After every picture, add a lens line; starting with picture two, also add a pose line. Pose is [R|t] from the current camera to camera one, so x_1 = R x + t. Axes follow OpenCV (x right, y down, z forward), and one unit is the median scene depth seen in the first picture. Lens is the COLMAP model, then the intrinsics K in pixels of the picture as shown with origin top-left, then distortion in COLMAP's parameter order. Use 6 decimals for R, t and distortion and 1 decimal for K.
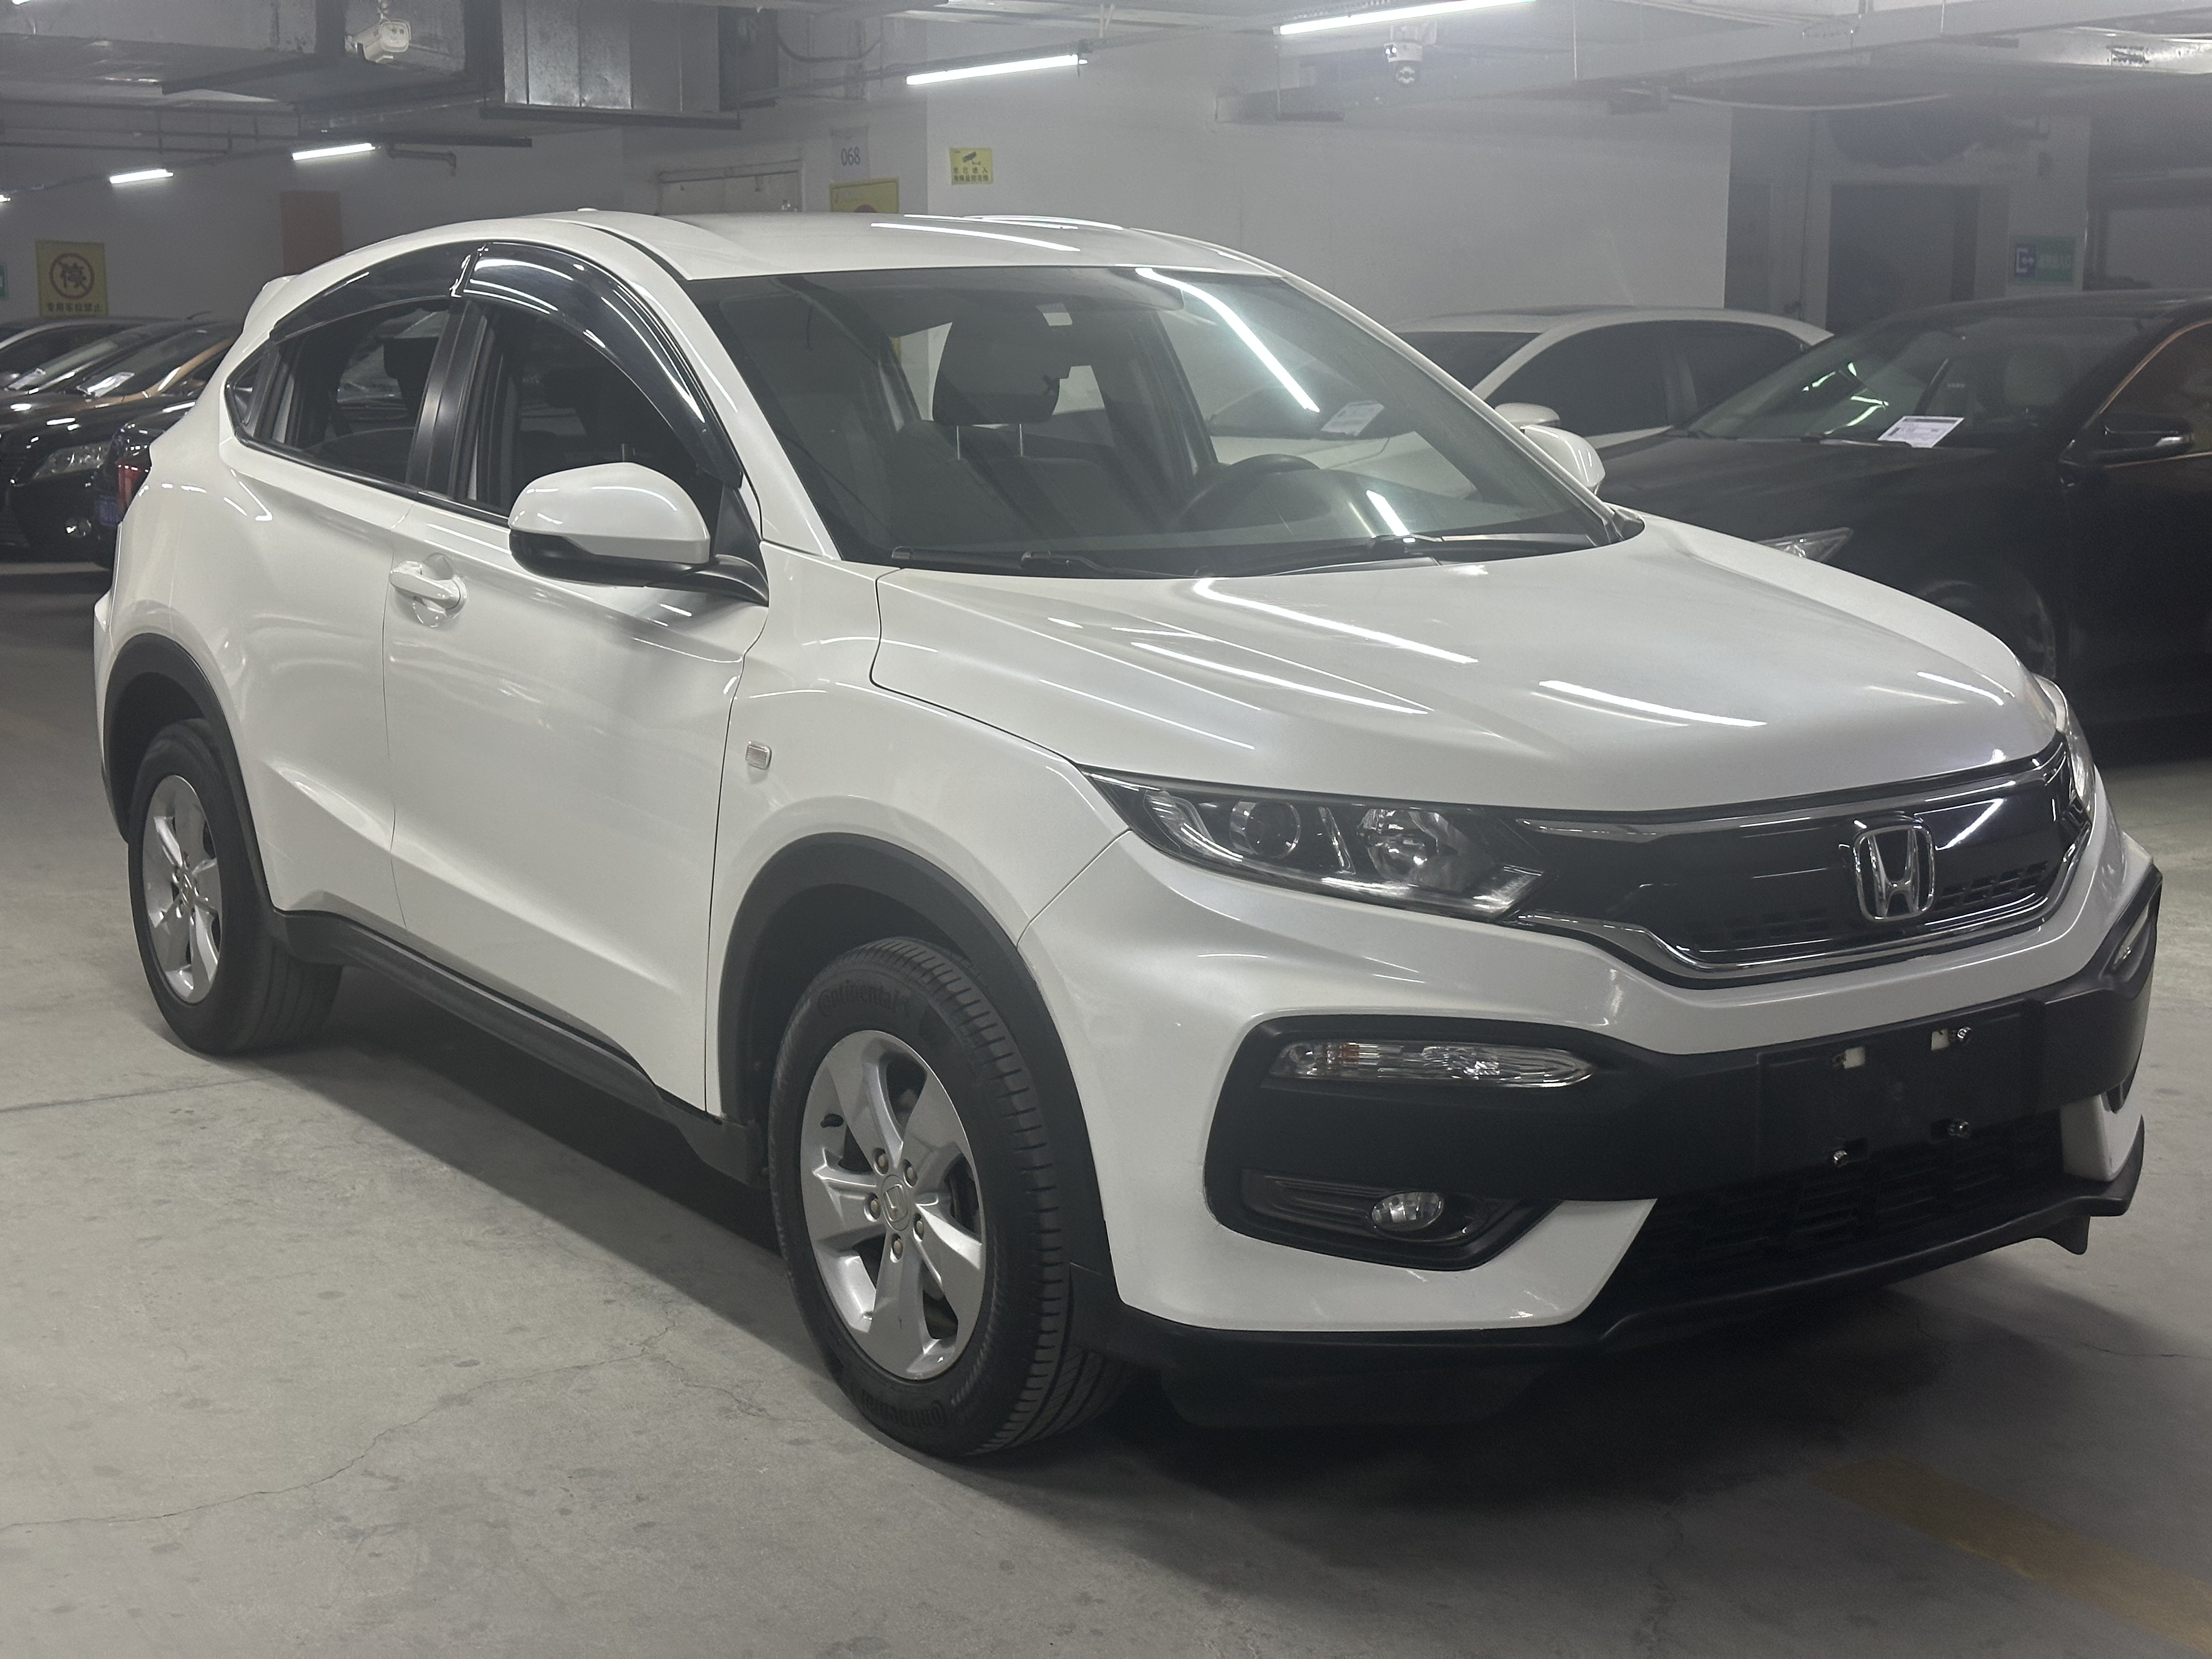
lens RADIAL K [[3087.5, 0, 1094.1], [0, 3087.5, 839.8], [0, 0, 1]] dist [0.146373, -0.068176]
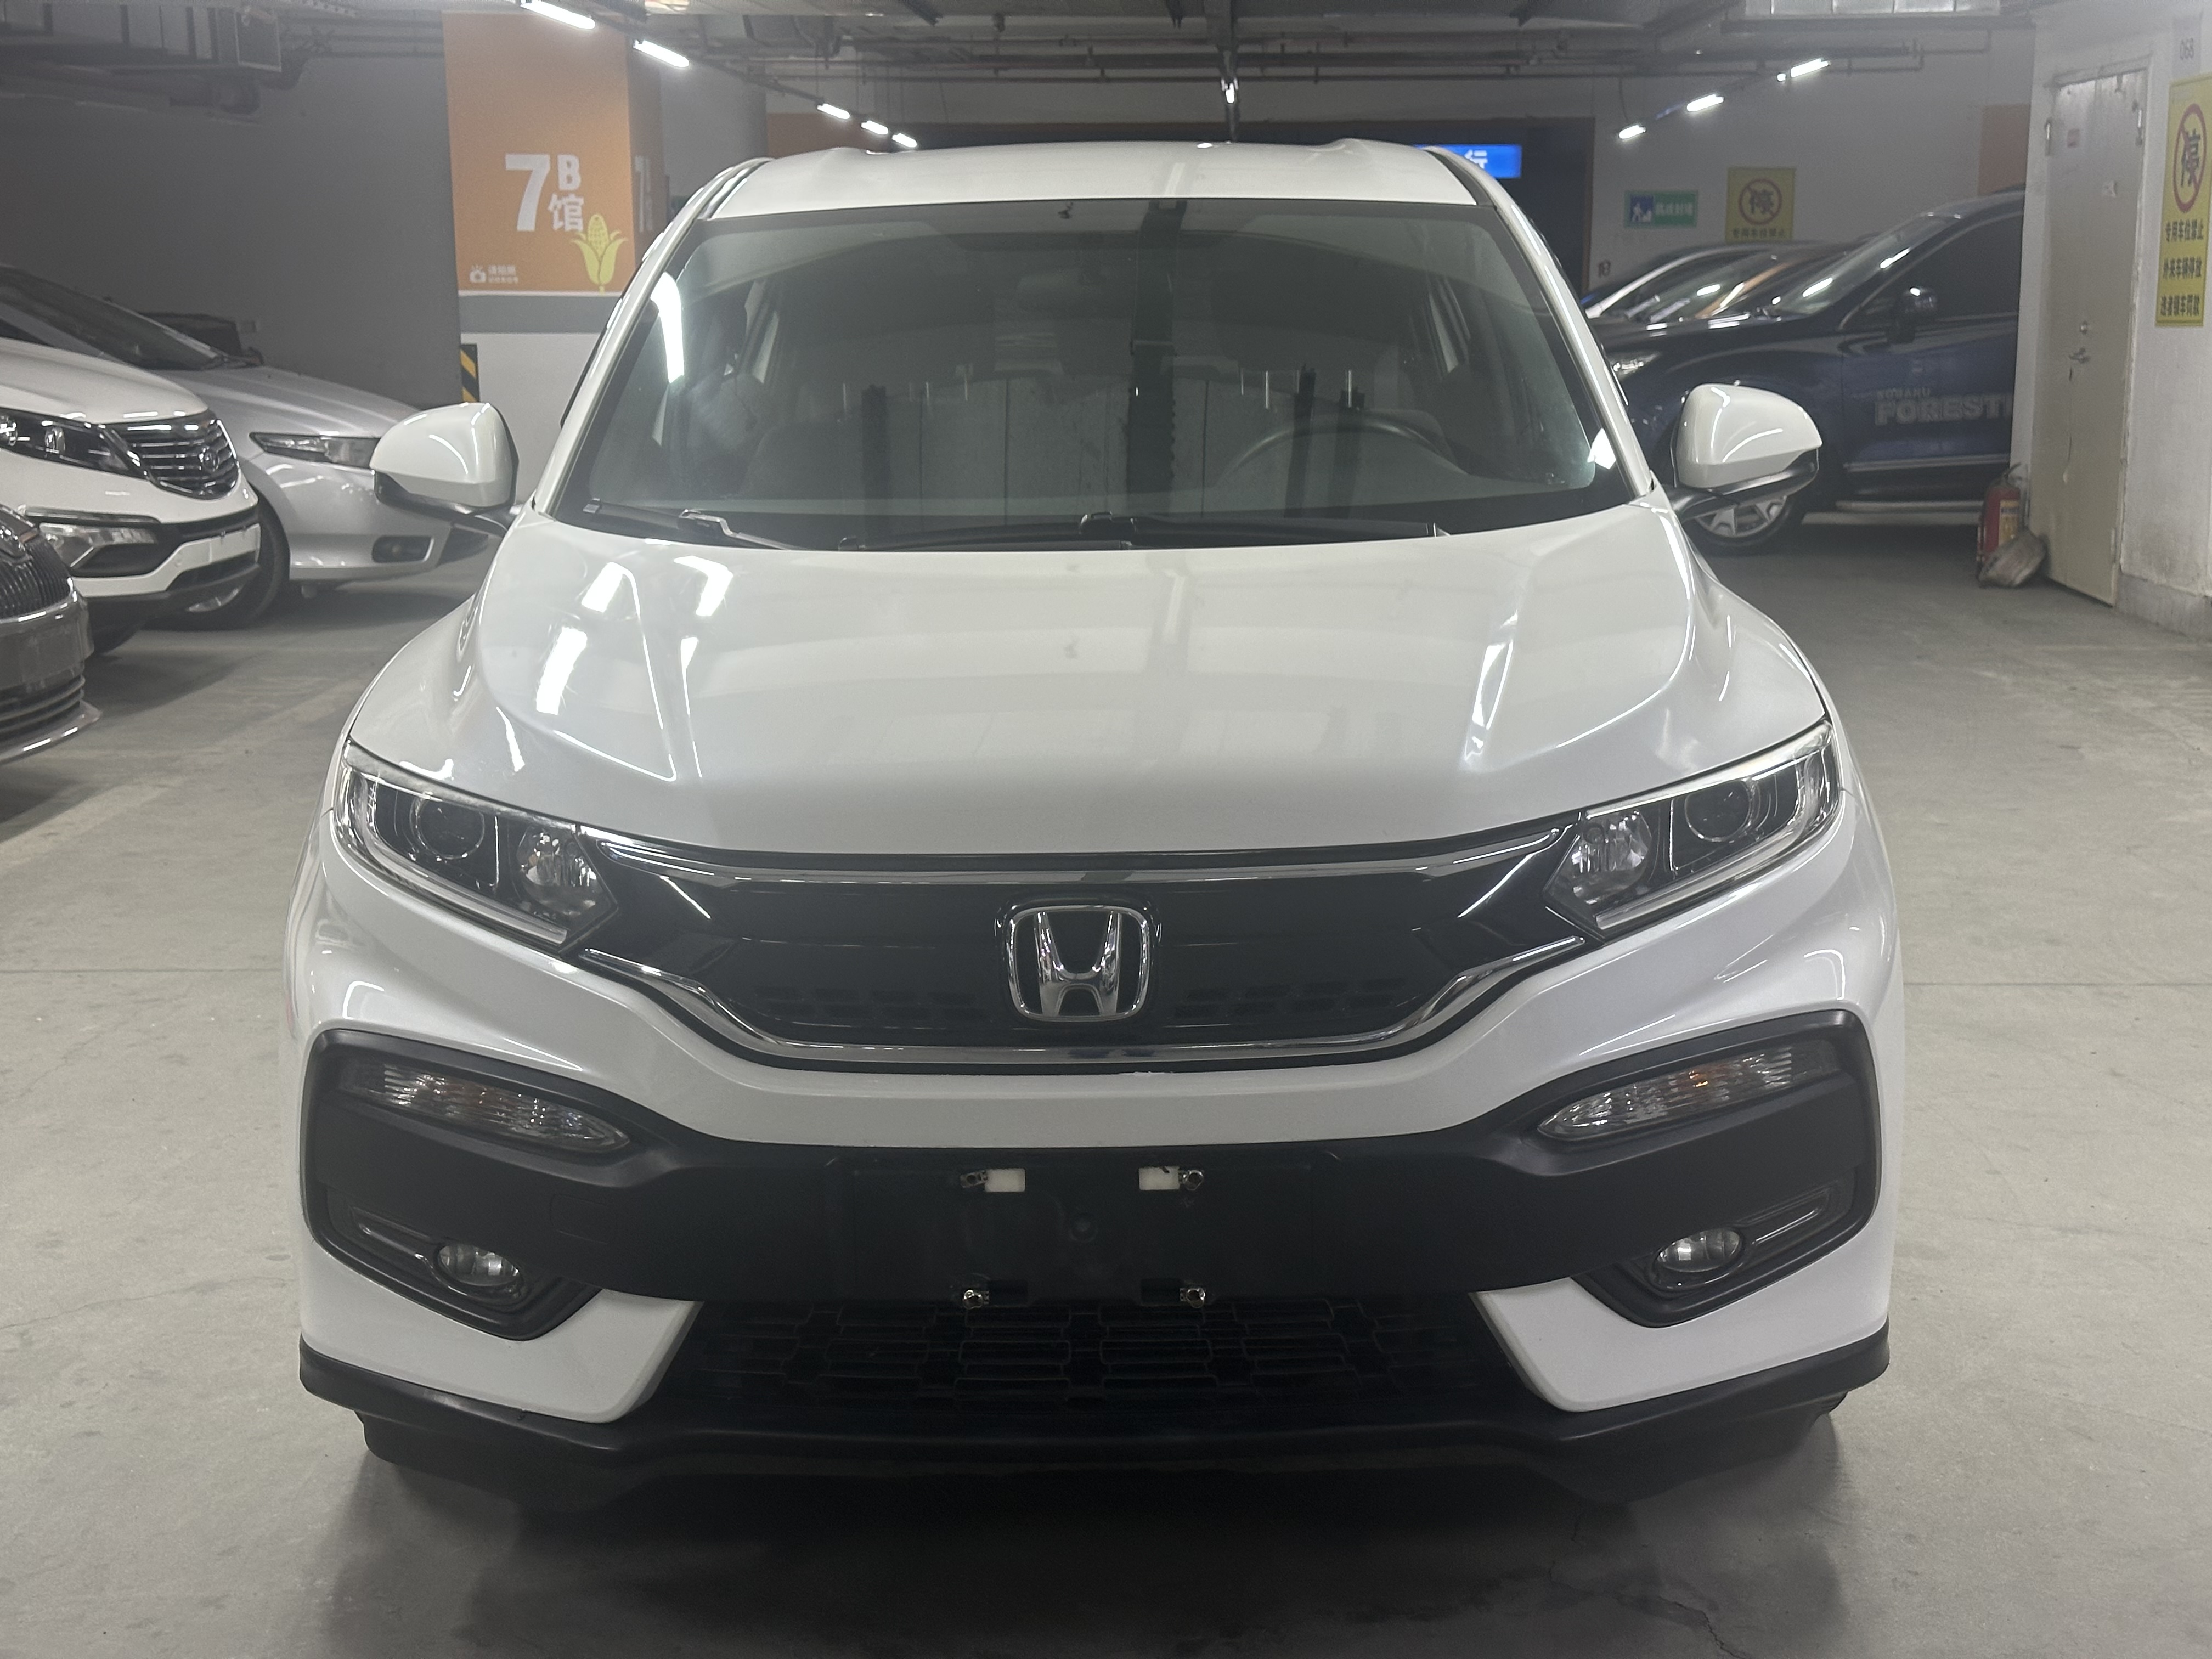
lens RADIAL K [[3087.5, 0, 1094.1], [0, 3087.5, 839.8], [0, 0, 1]] dist [0.146373, -0.068176]
pose [[0.814874, 0.105916, -0.569880, 0.711034], [-0.091028, 0.994348, 0.054646, -0.065930], [0.572447, 0.007345, 0.819909, 0.335787]]
